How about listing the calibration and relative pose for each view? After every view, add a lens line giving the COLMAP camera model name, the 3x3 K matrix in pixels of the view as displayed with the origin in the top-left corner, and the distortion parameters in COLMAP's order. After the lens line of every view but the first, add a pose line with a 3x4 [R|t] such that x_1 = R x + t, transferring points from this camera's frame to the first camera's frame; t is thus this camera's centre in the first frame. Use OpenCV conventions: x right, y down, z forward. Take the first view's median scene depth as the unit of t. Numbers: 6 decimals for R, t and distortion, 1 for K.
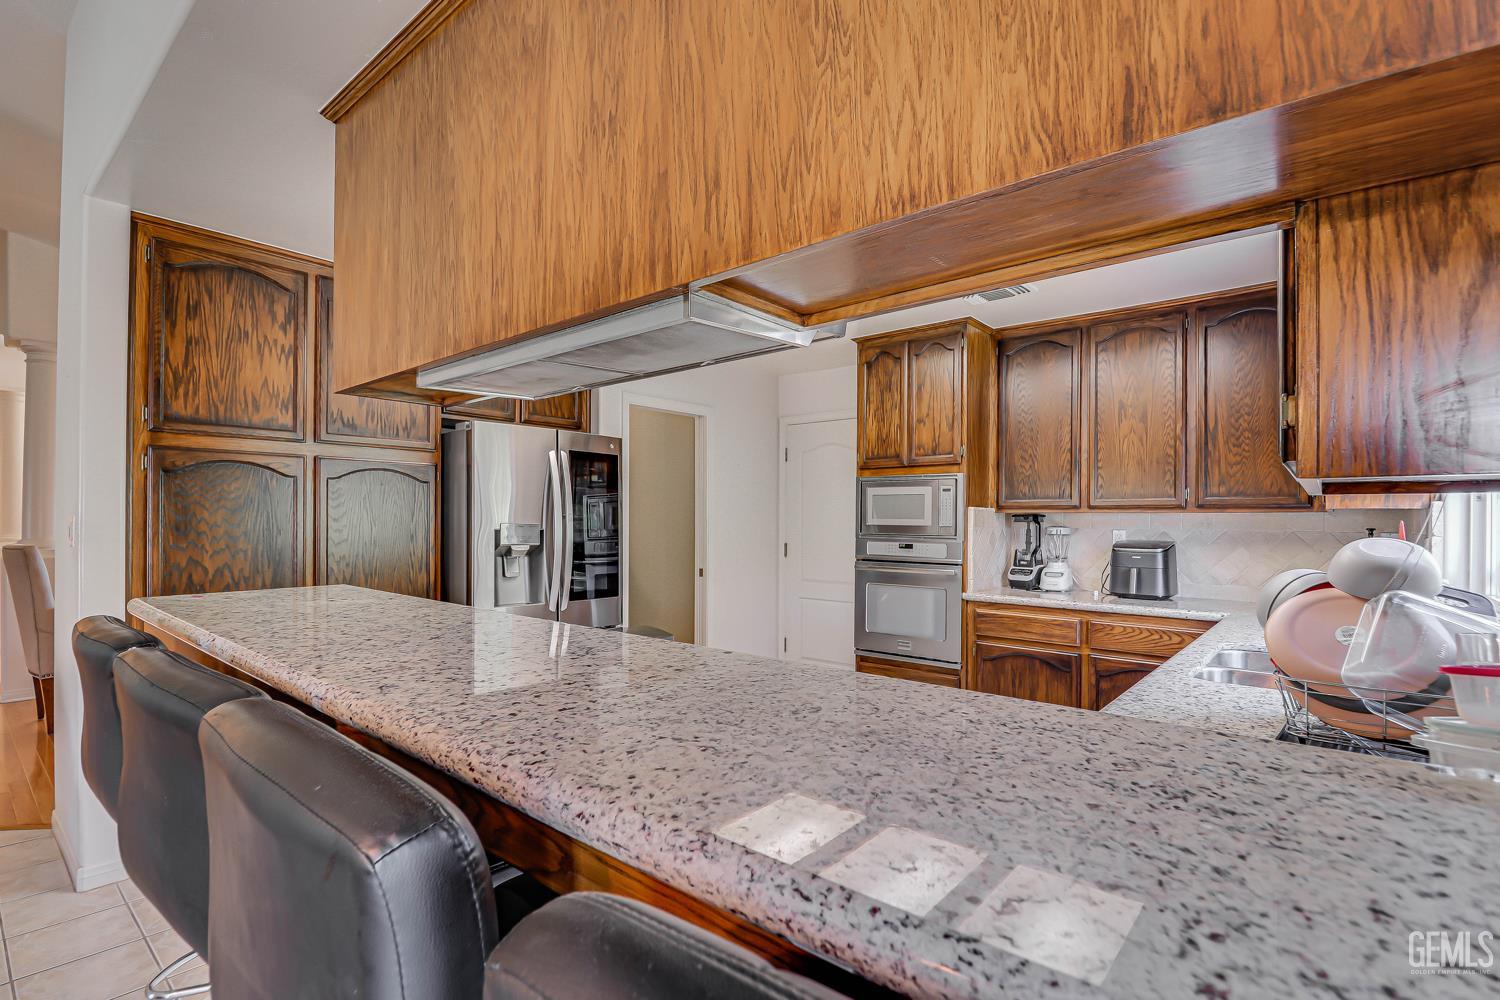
lens RADIAL K [[716.5, 0, 754.7], [0, 716.5, 515.0], [0, 0, 1]] dist [0.001206, -0.006908]
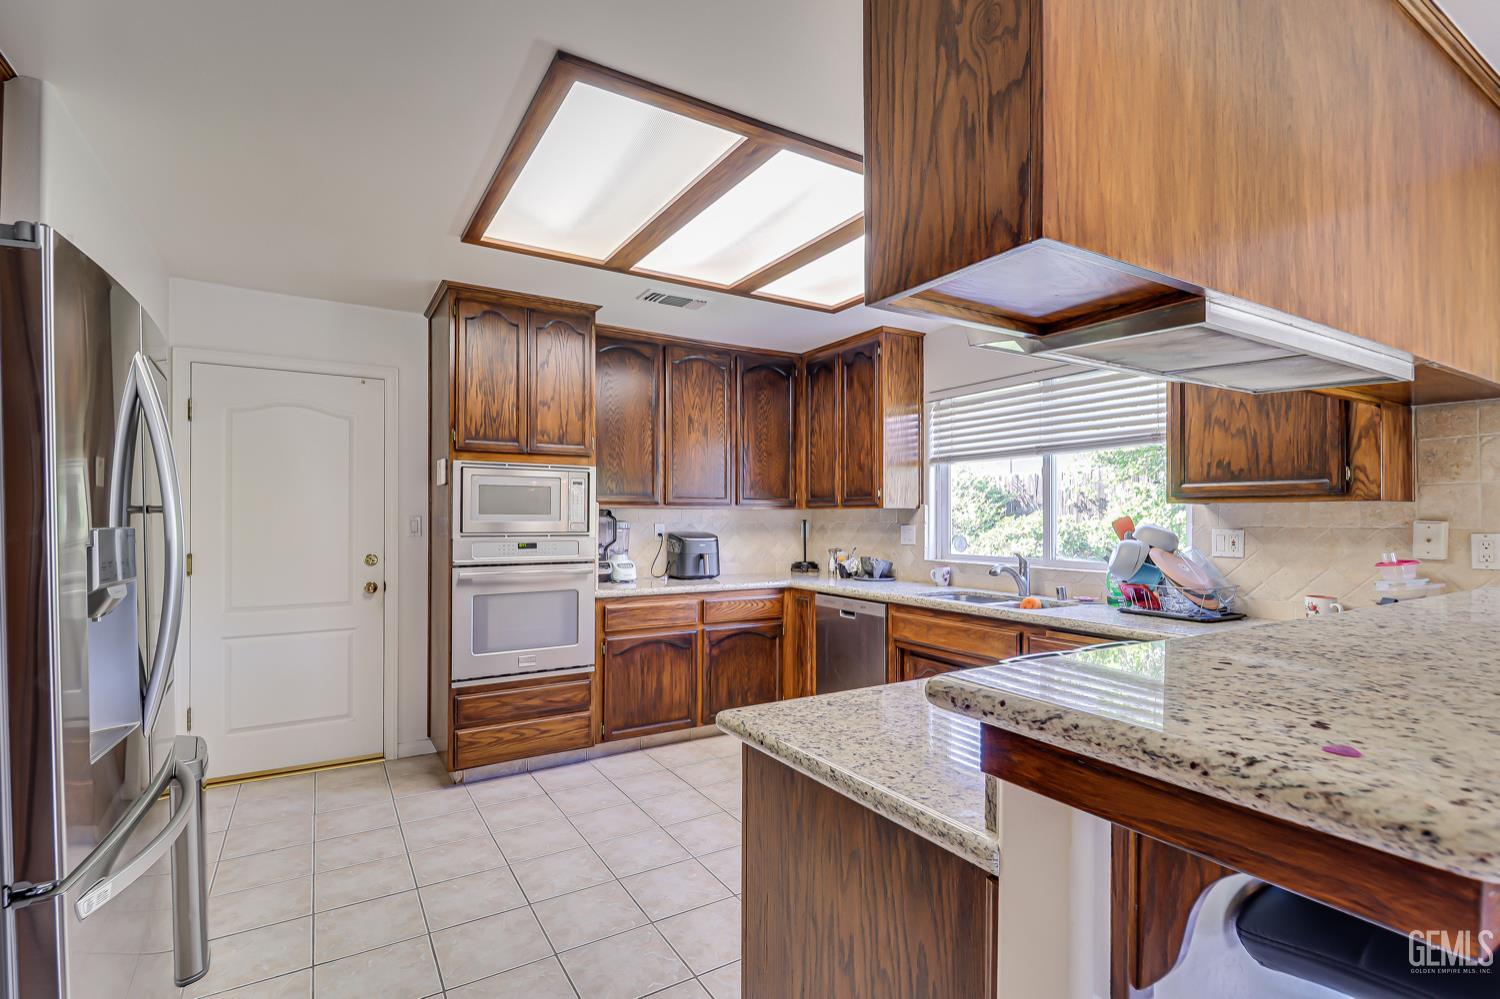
lens RADIAL K [[707.3, 0, 758.4], [0, 707.3, 508.2], [0, 0, 1]] dist [0.075340, -0.053747]
pose [[0.299111, 0.008941, 0.954176, -0.575546], [-0.005175, 0.999957, -0.007747, 0.003812], [-0.954204, -0.002620, 0.299145, 0.522757]]
